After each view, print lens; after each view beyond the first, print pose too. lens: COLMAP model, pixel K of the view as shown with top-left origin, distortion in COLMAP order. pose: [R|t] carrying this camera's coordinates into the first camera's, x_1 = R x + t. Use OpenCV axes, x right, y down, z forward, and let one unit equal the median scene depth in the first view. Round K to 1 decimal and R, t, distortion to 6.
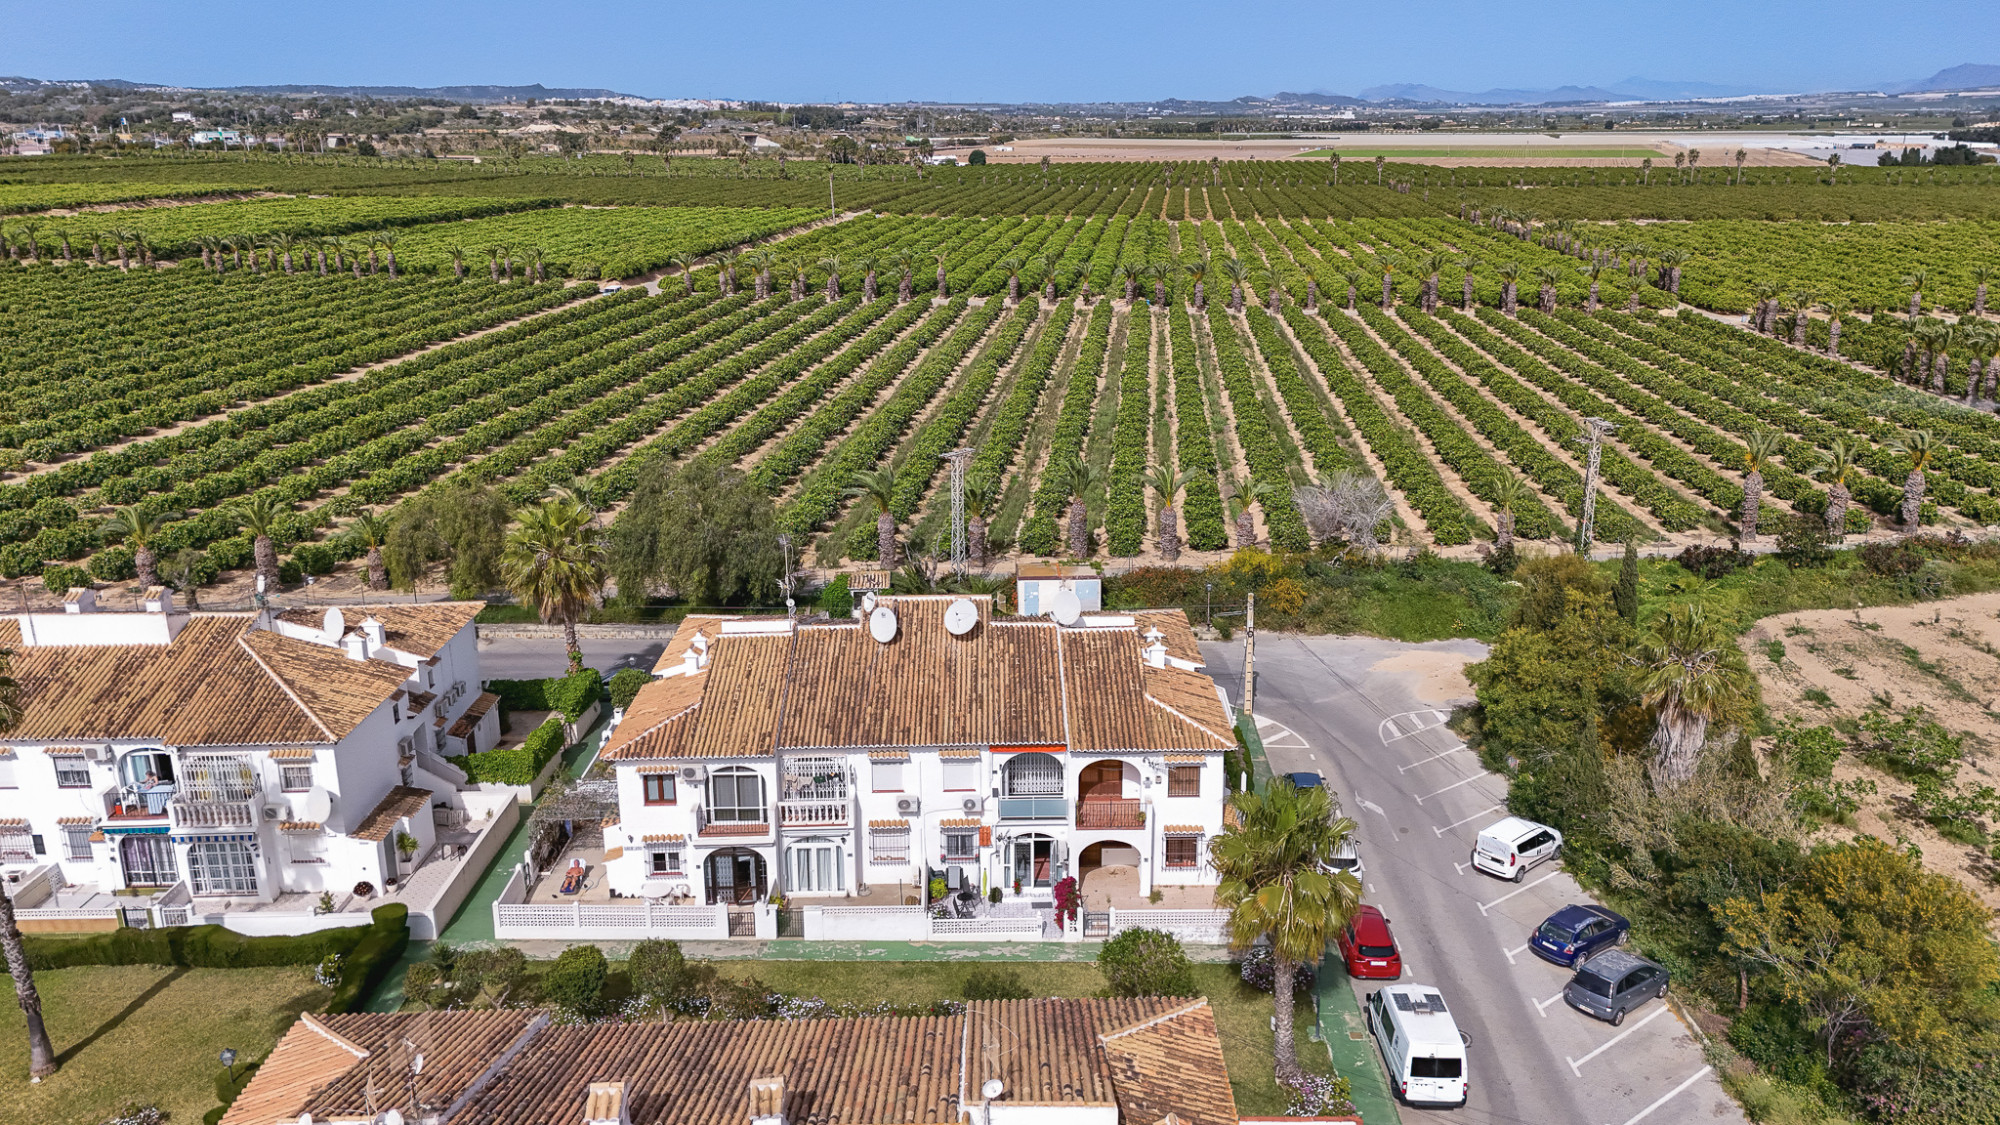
lens RADIAL K [[1364.0, 0, 1000.0], [0, 1364.0, 562.5], [0, 0, 1]] dist [0.058636, 0.000084]
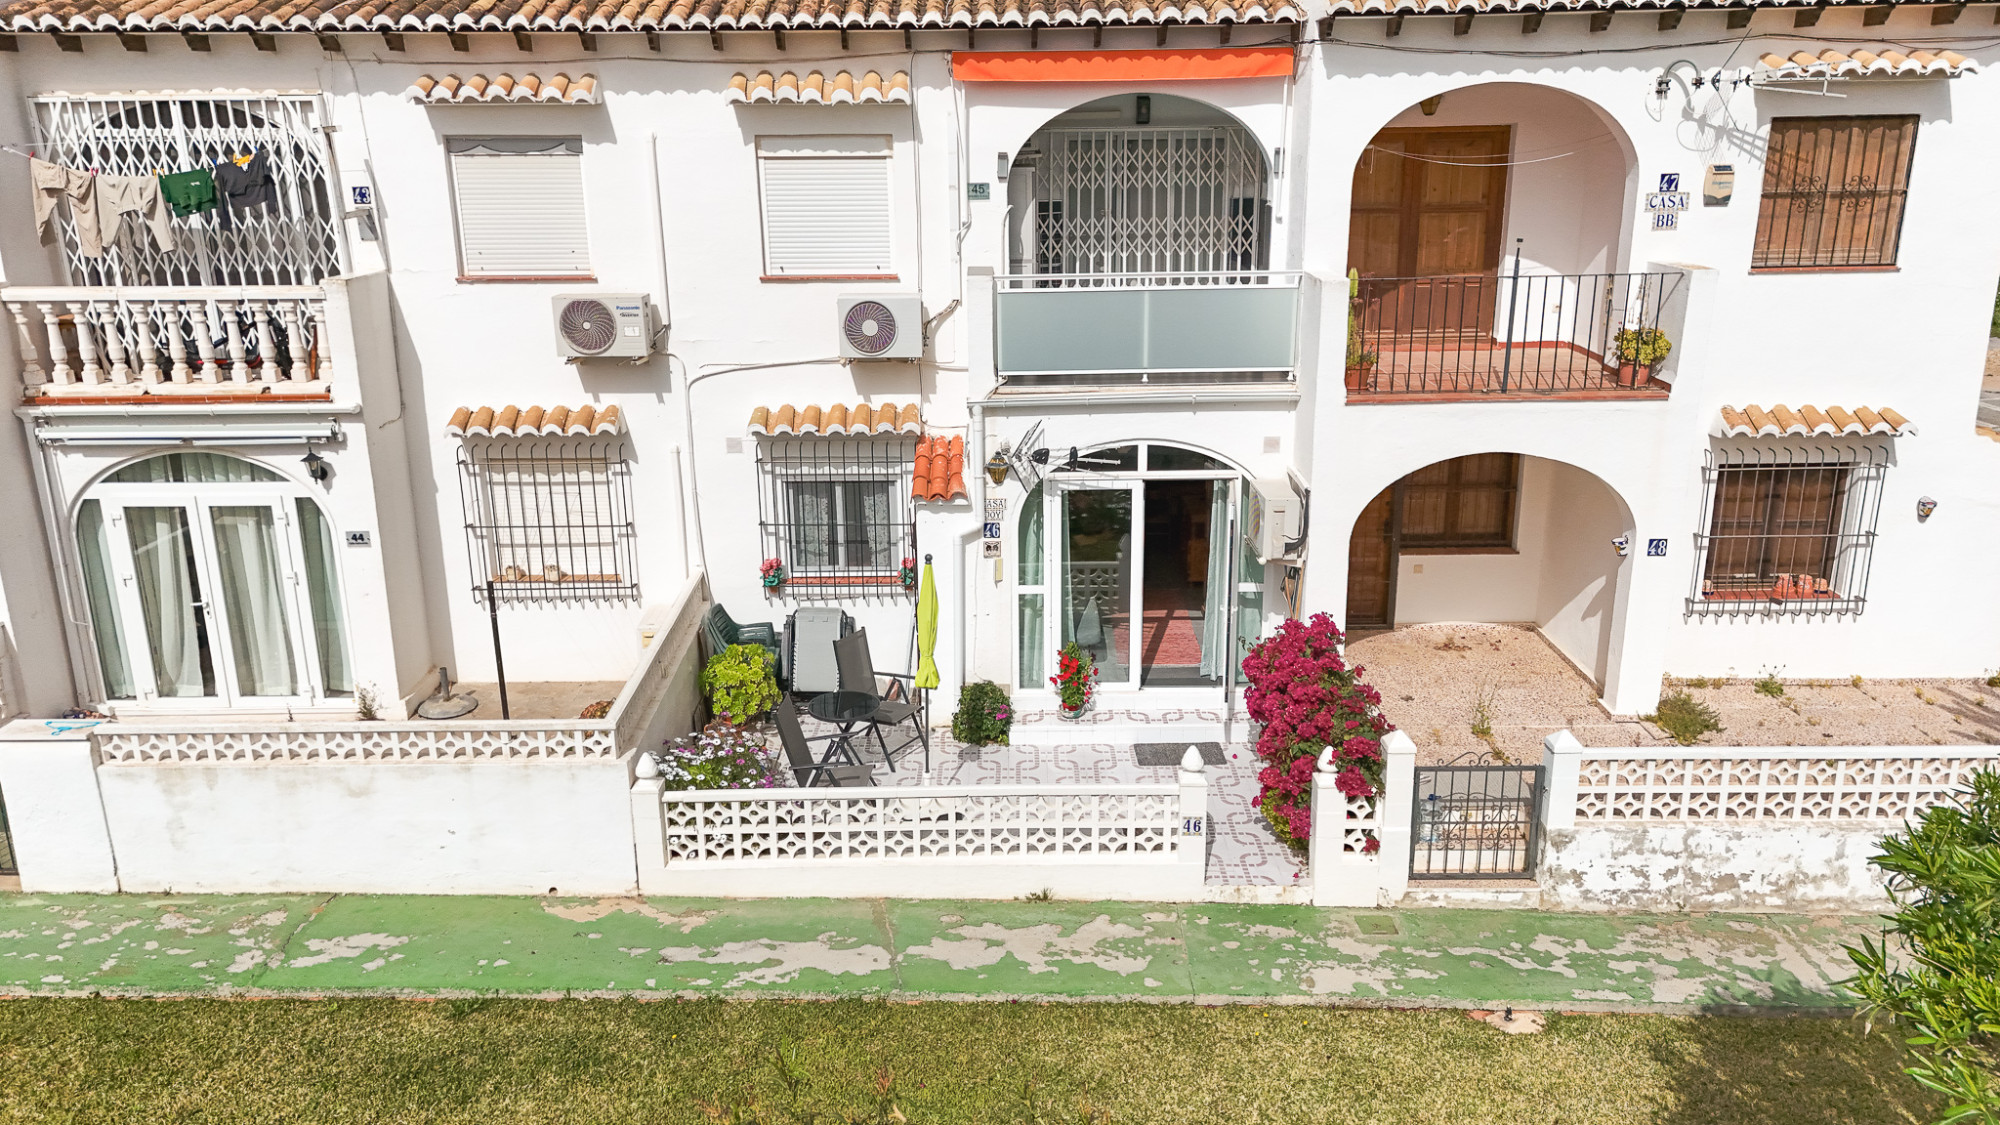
lens RADIAL K [[1494.1, 0, 1000.0], [0, 1494.1, 562.5], [0, 0, 1]] dist [0.065804, -0.083435]
pose [[0.999919, 0.001174, -0.012704, 0.003150], [-0.000843, 0.999660, 0.026048, 0.210691], [0.012731, -0.026035, 0.999580, 0.743684]]
